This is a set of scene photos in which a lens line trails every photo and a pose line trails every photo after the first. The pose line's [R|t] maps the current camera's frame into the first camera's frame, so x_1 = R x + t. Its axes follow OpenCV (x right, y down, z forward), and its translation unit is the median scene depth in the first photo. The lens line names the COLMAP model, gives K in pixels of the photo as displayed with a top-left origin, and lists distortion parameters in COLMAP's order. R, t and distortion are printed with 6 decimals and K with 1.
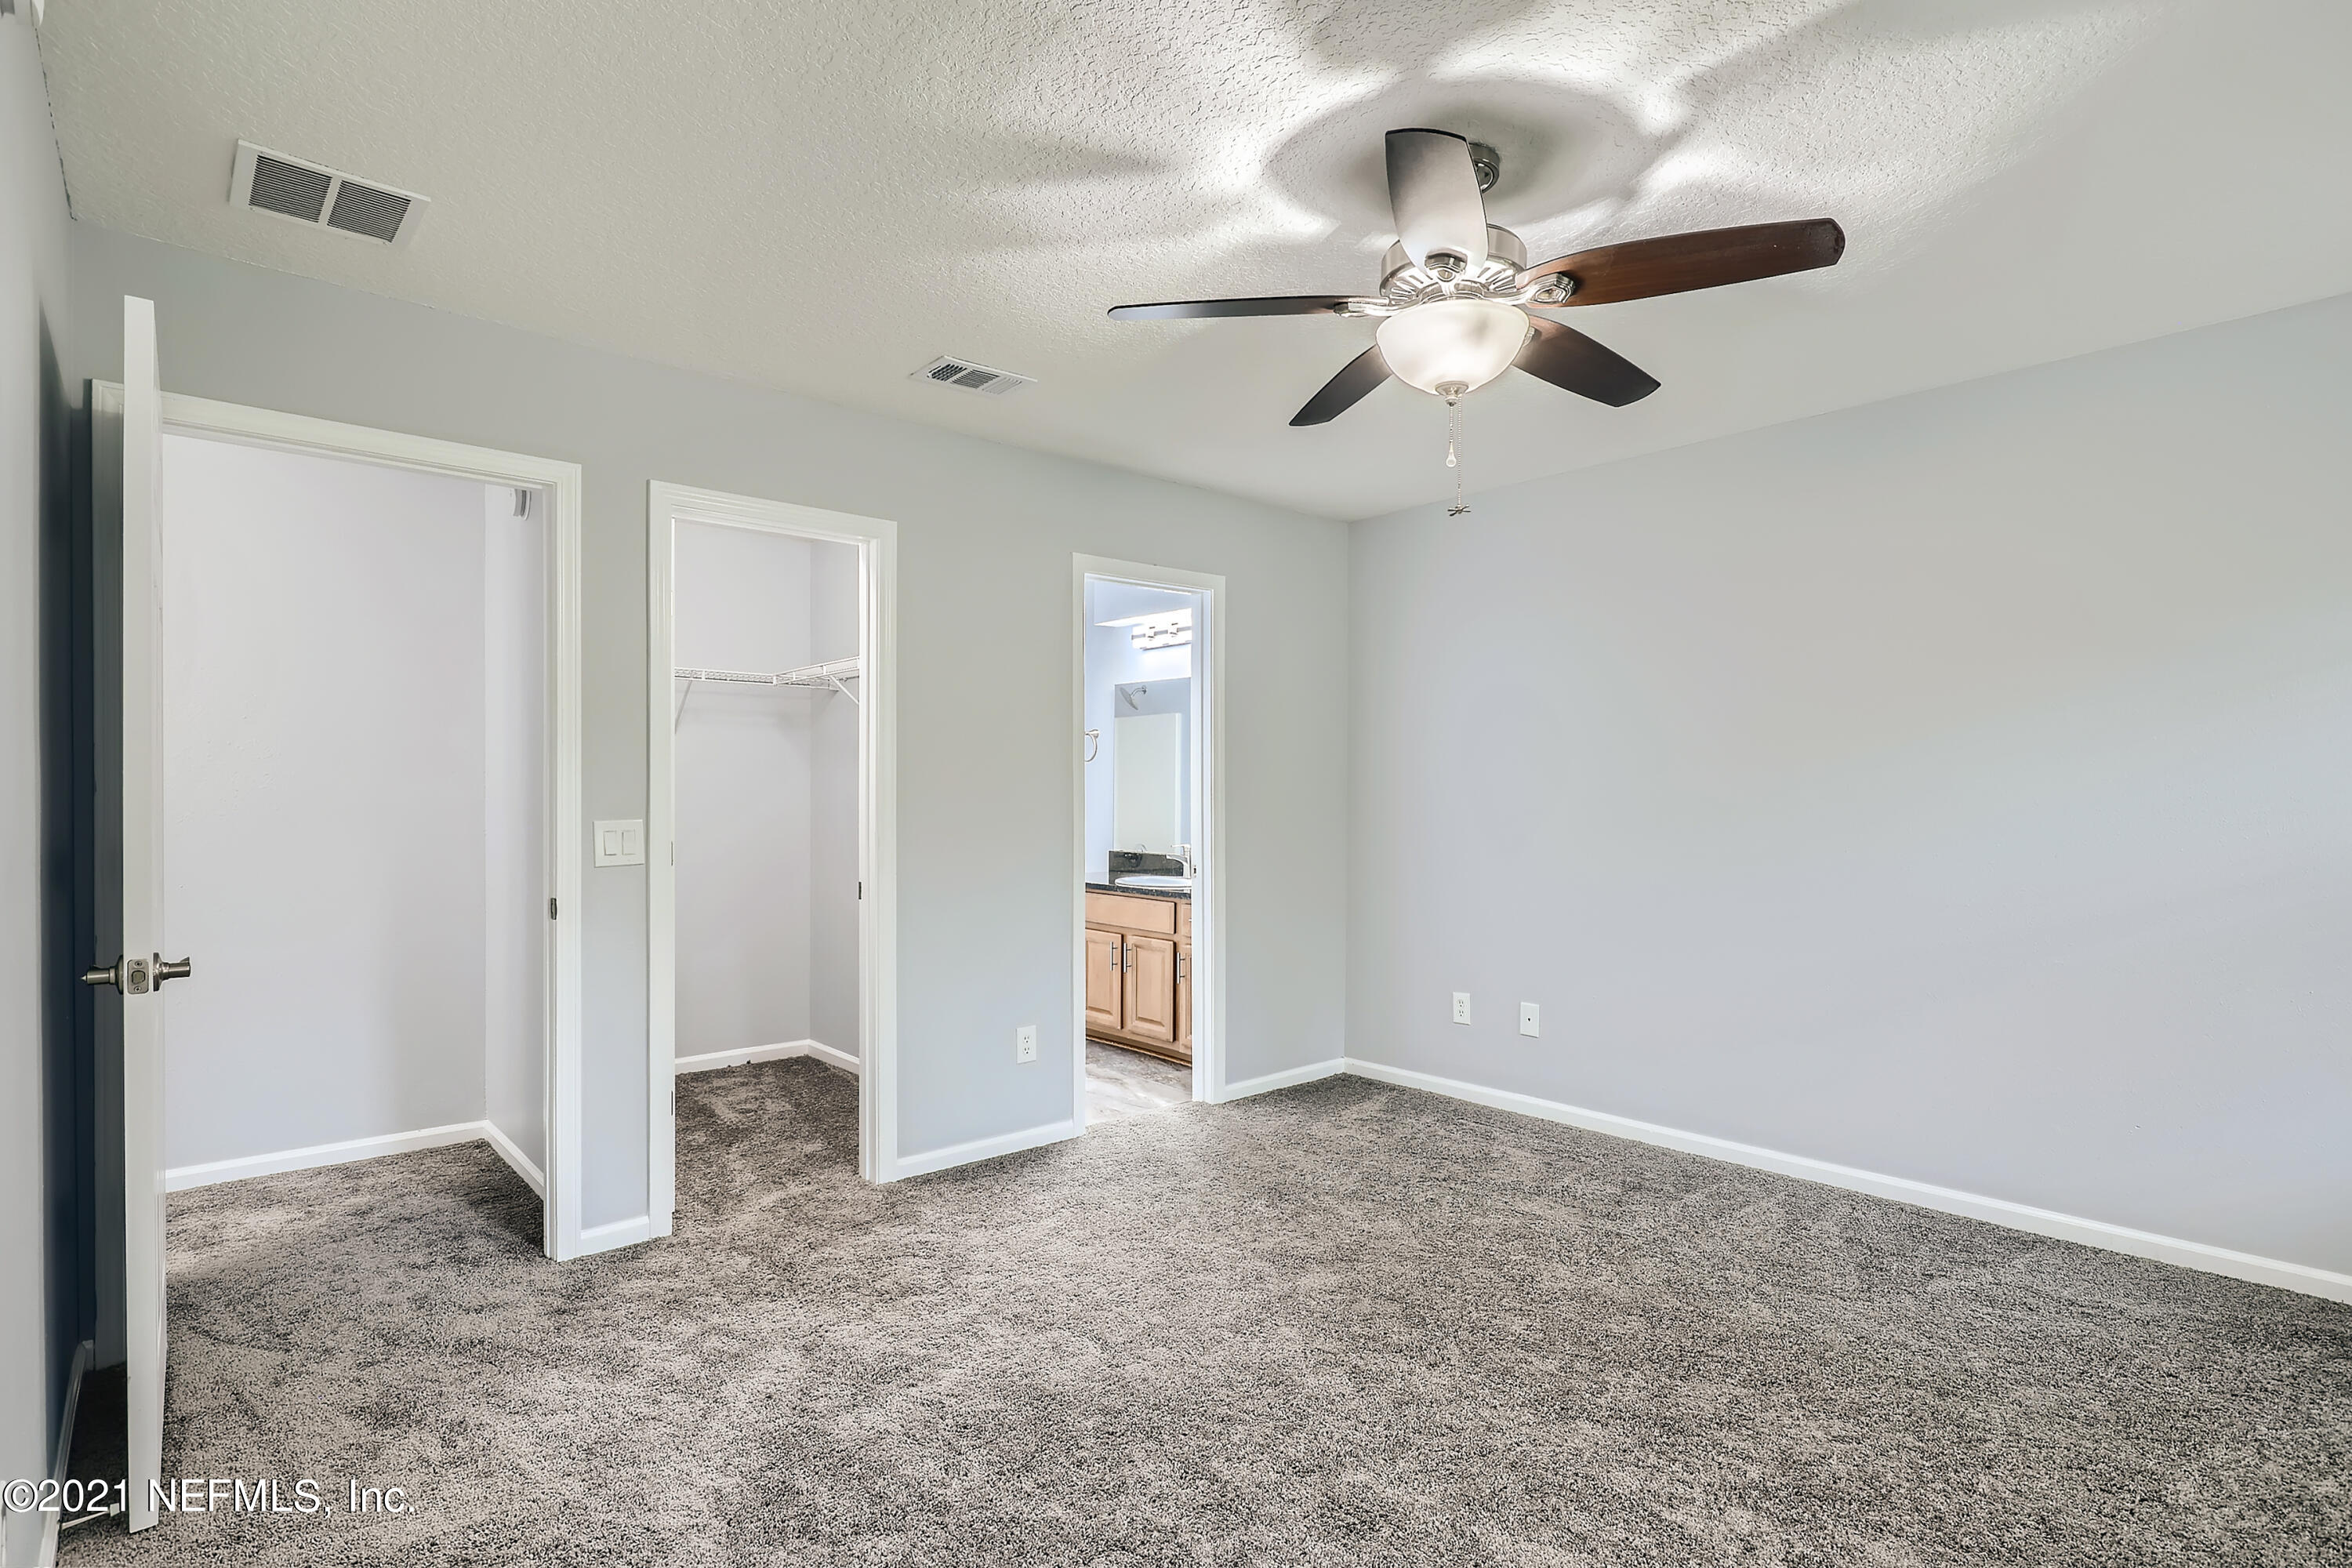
lens RADIAL K [[1190.0, 0, 1180.9], [0, 1190.0, 801.6], [0, 0, 1]] dist [-0.001710, 0.001433]
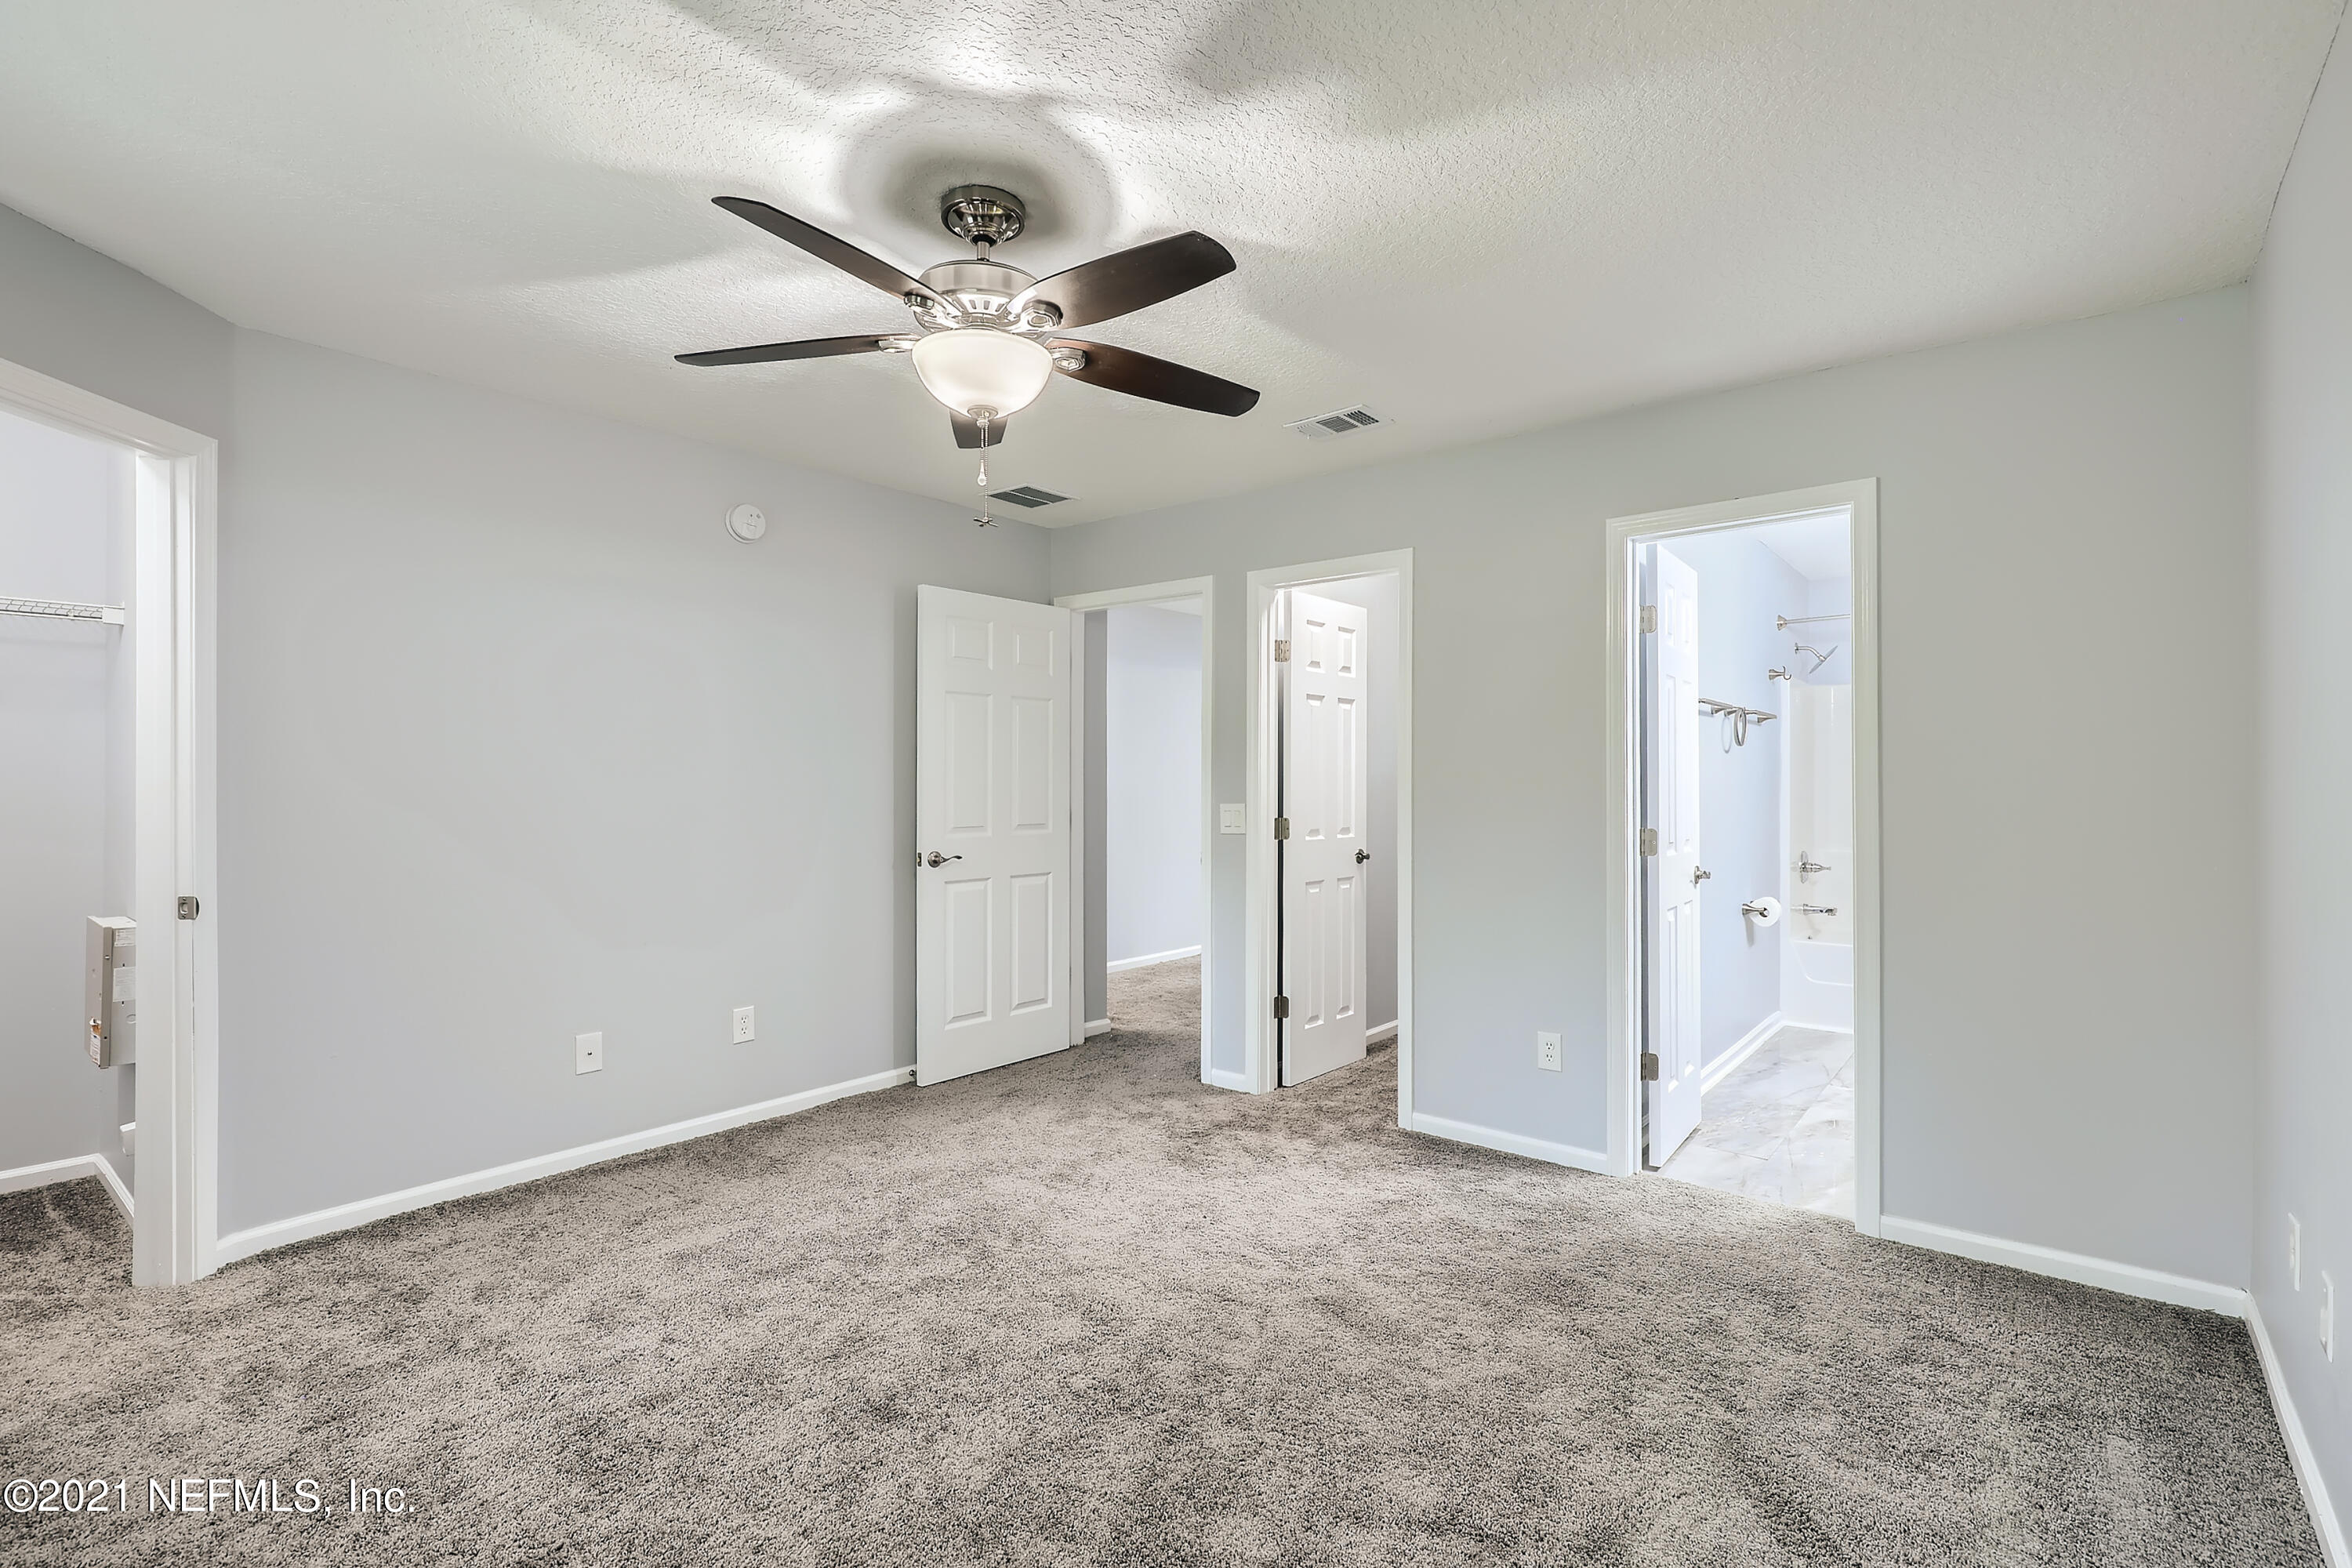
lens RADIAL K [[1071.0, 0, 1175.6], [0, 1071.0, 782.2], [0, 0, 1]] dist [0.003214, -0.000881]
pose [[0.152067, 0.003254, -0.988365, 0.843429], [-0.006219, 0.999978, 0.002335, -0.015021], [0.988351, 0.005791, 0.152084, 0.715731]]
